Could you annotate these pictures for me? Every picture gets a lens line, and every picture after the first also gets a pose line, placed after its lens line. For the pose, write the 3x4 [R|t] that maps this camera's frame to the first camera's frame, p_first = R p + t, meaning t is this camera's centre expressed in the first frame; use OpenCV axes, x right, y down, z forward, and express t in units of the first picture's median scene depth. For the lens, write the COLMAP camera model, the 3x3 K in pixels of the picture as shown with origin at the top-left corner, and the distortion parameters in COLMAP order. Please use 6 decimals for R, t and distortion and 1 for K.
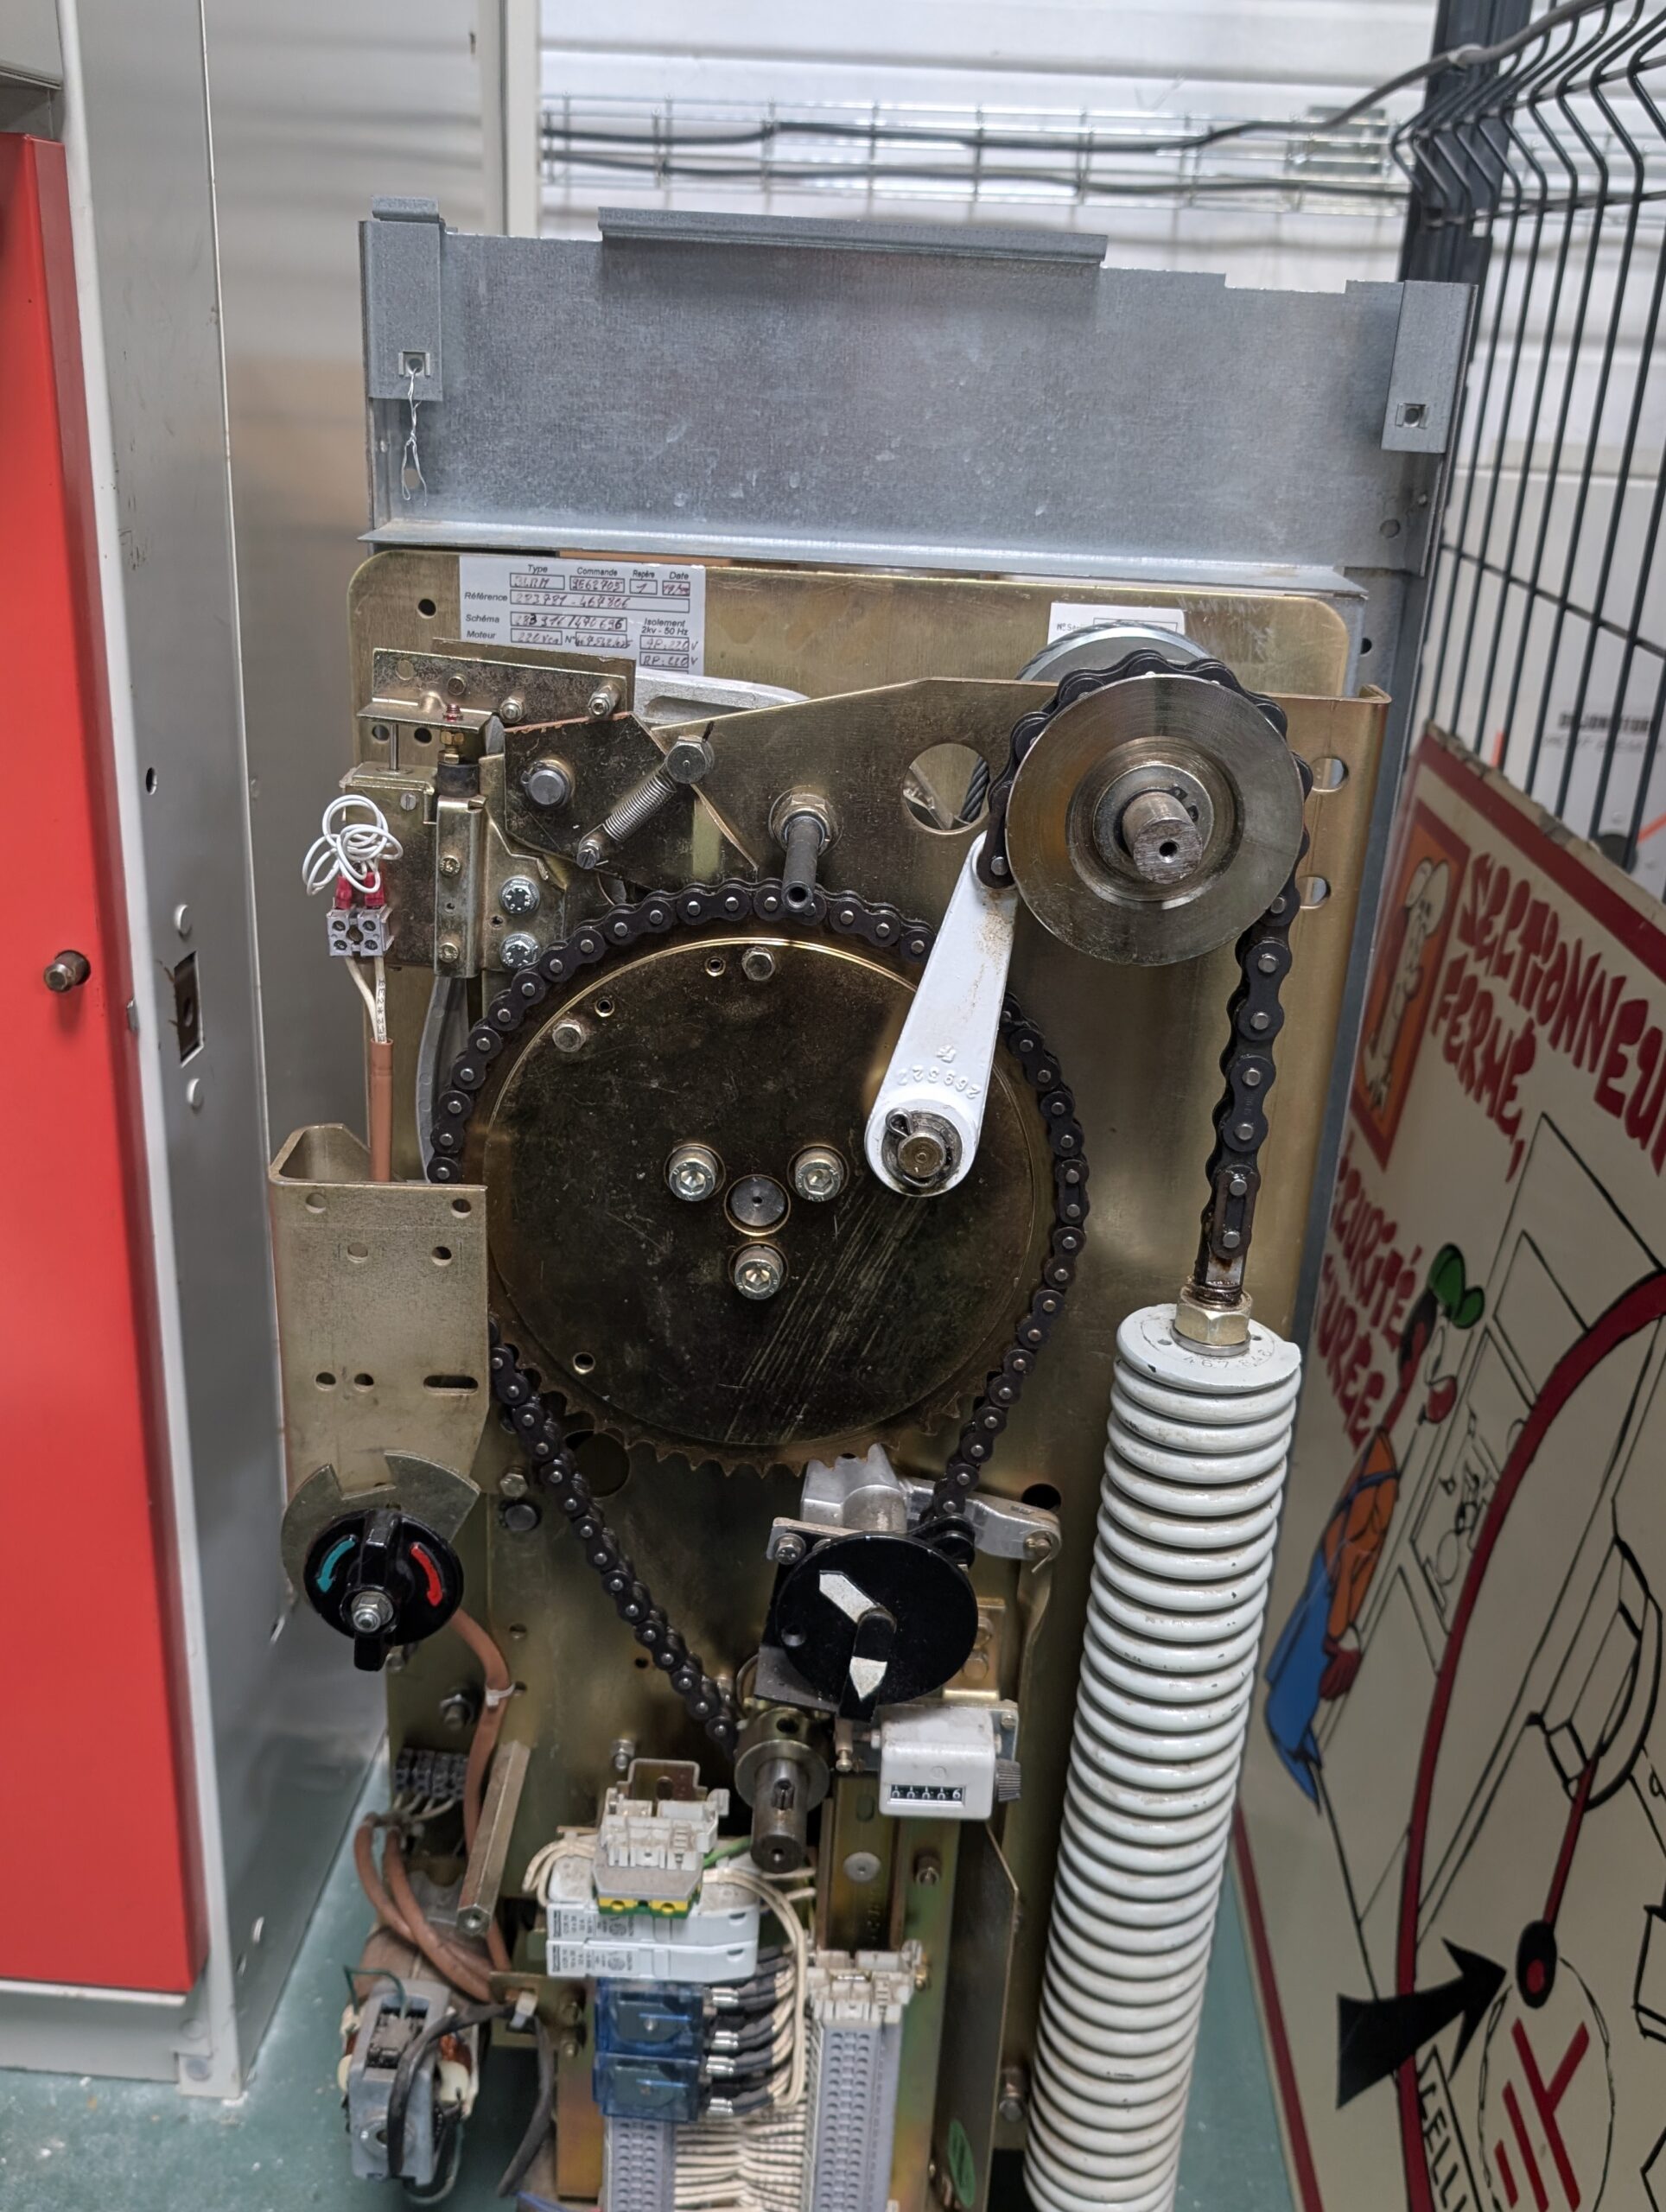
lens RADIAL K [[2063.7, 0, 789.6], [0, 2063.7, 1043.3], [0, 0, 1]] dist [0.008455, 0.000000]
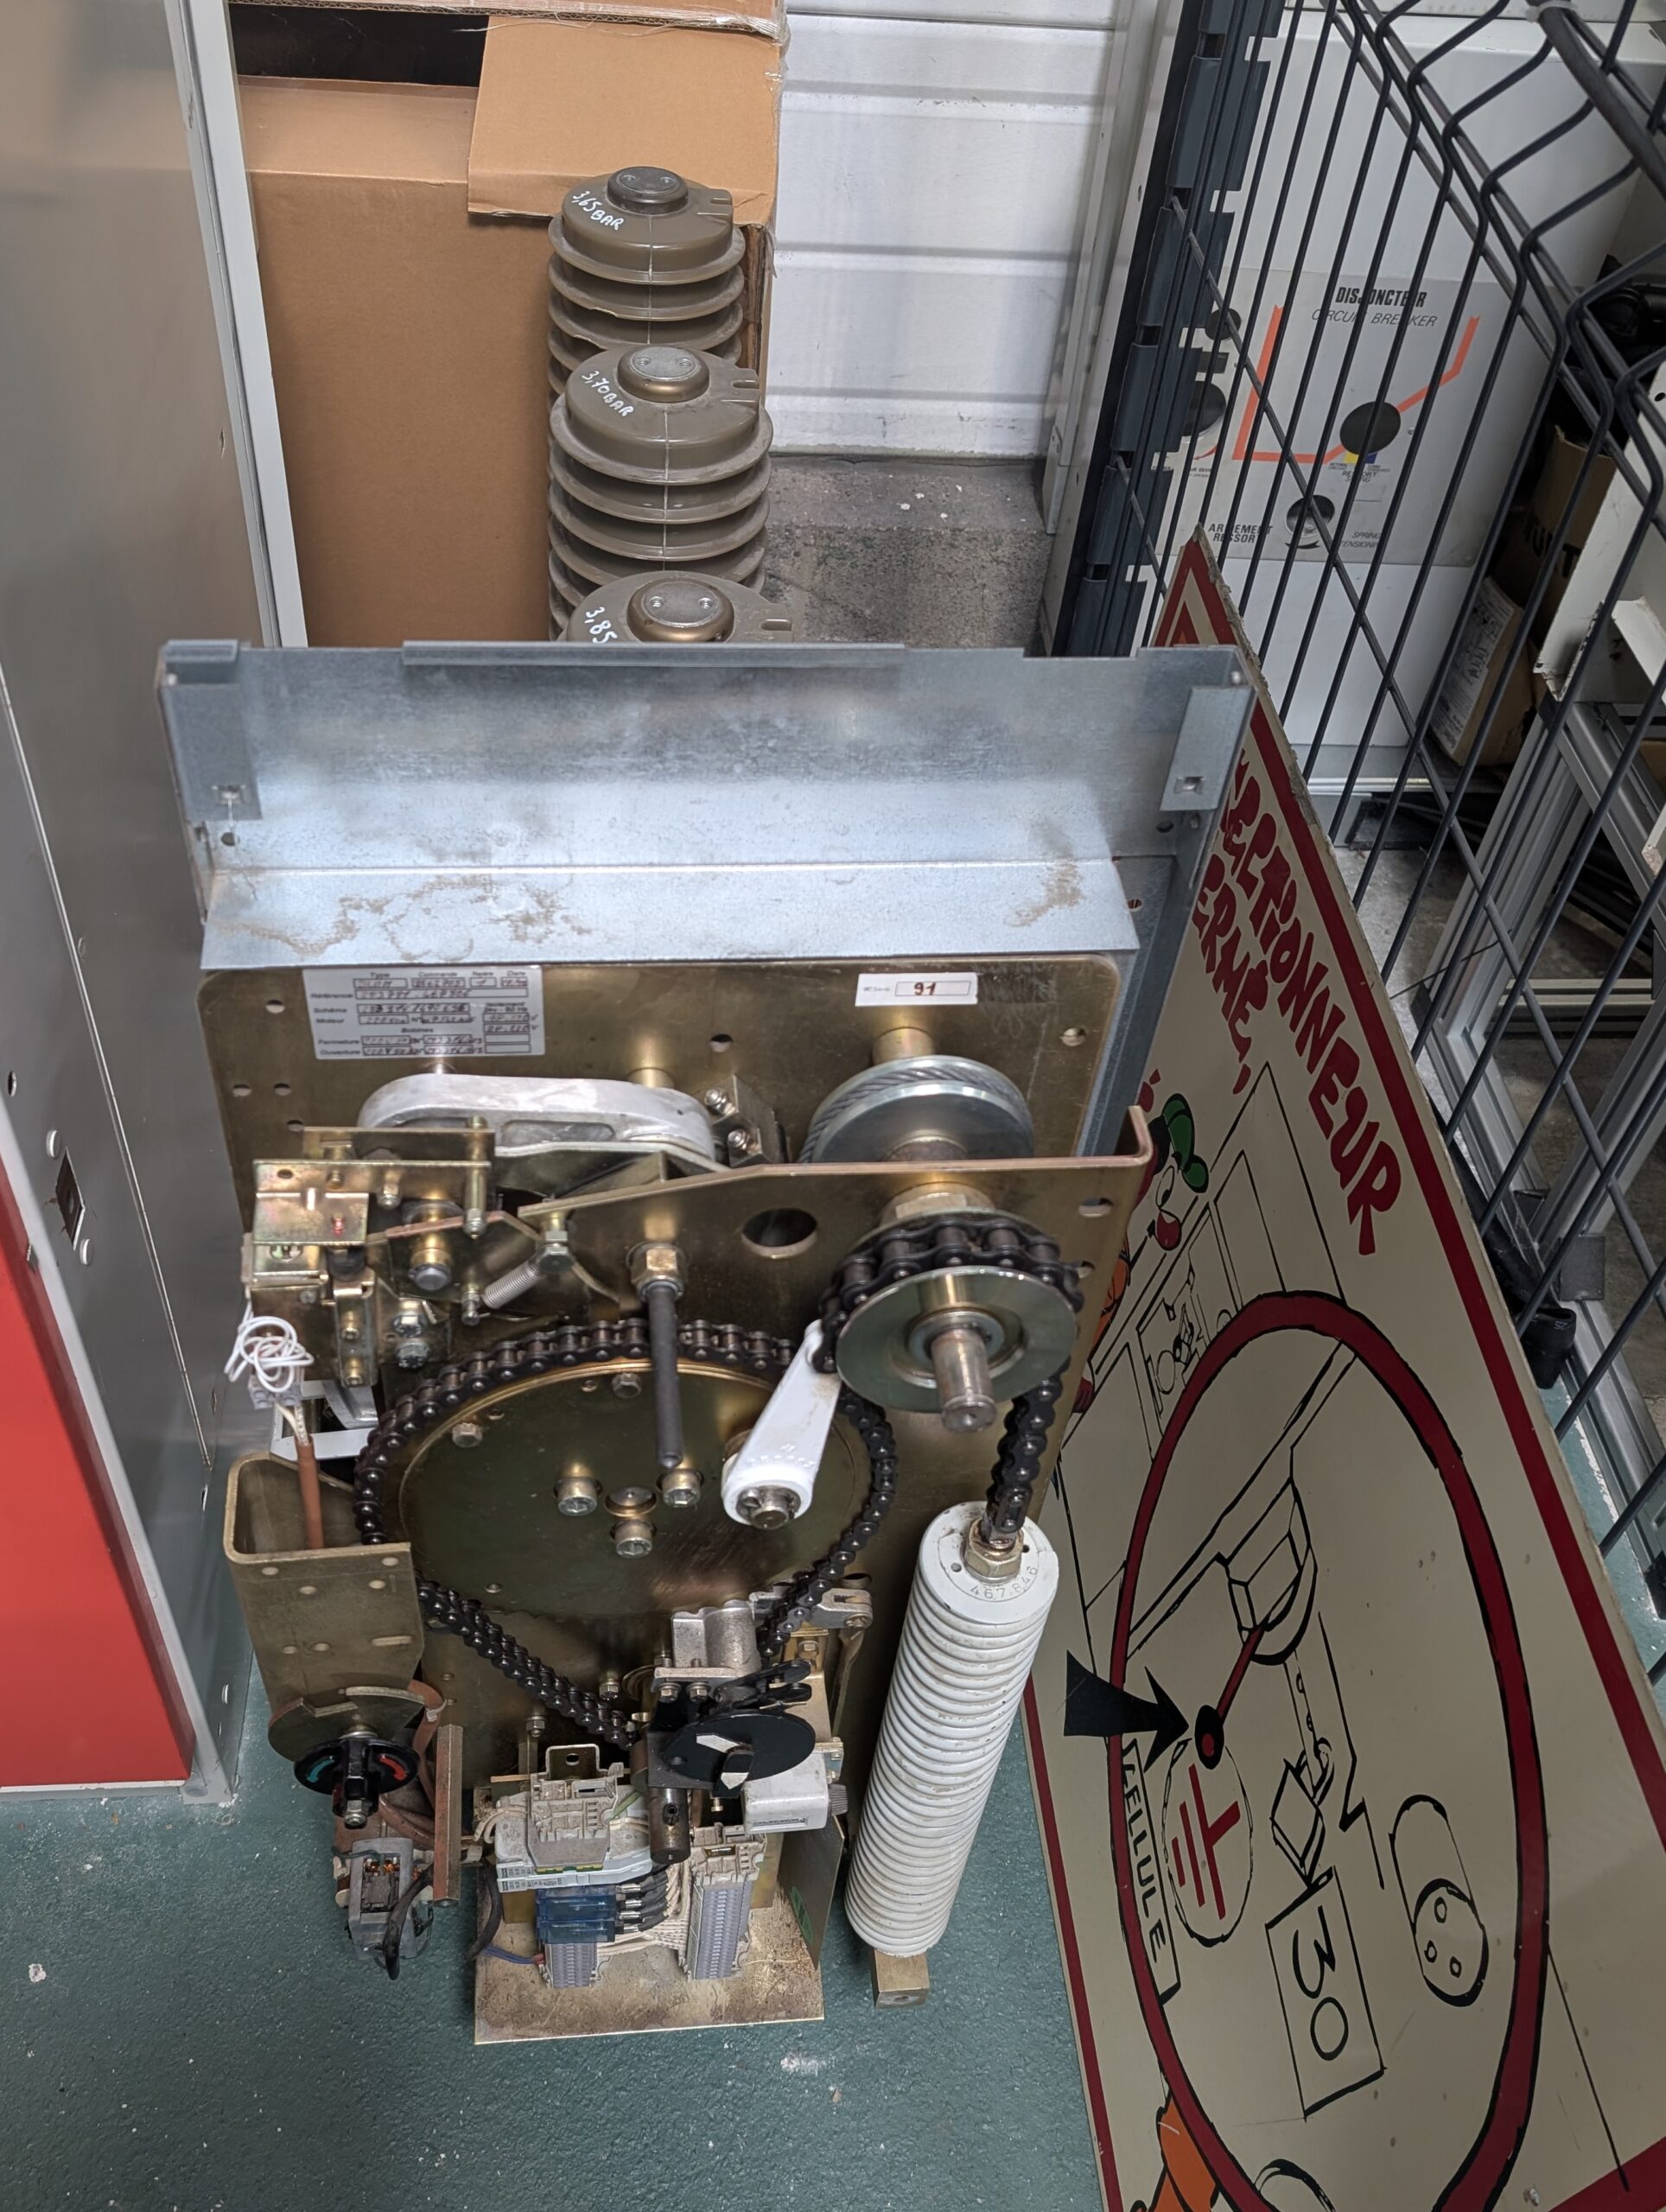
lens RADIAL K [[2063.7, 0, 829.6], [0, 2063.7, 1095.5], [0, 0, 1]] dist [0.008455, 0.000000]
pose [[0.989582, -0.078831, 0.120472, -0.025380], [0.016778, 0.894220, 0.447312, -0.626399], [-0.142991, -0.440631, 0.886227, 0.001471]]
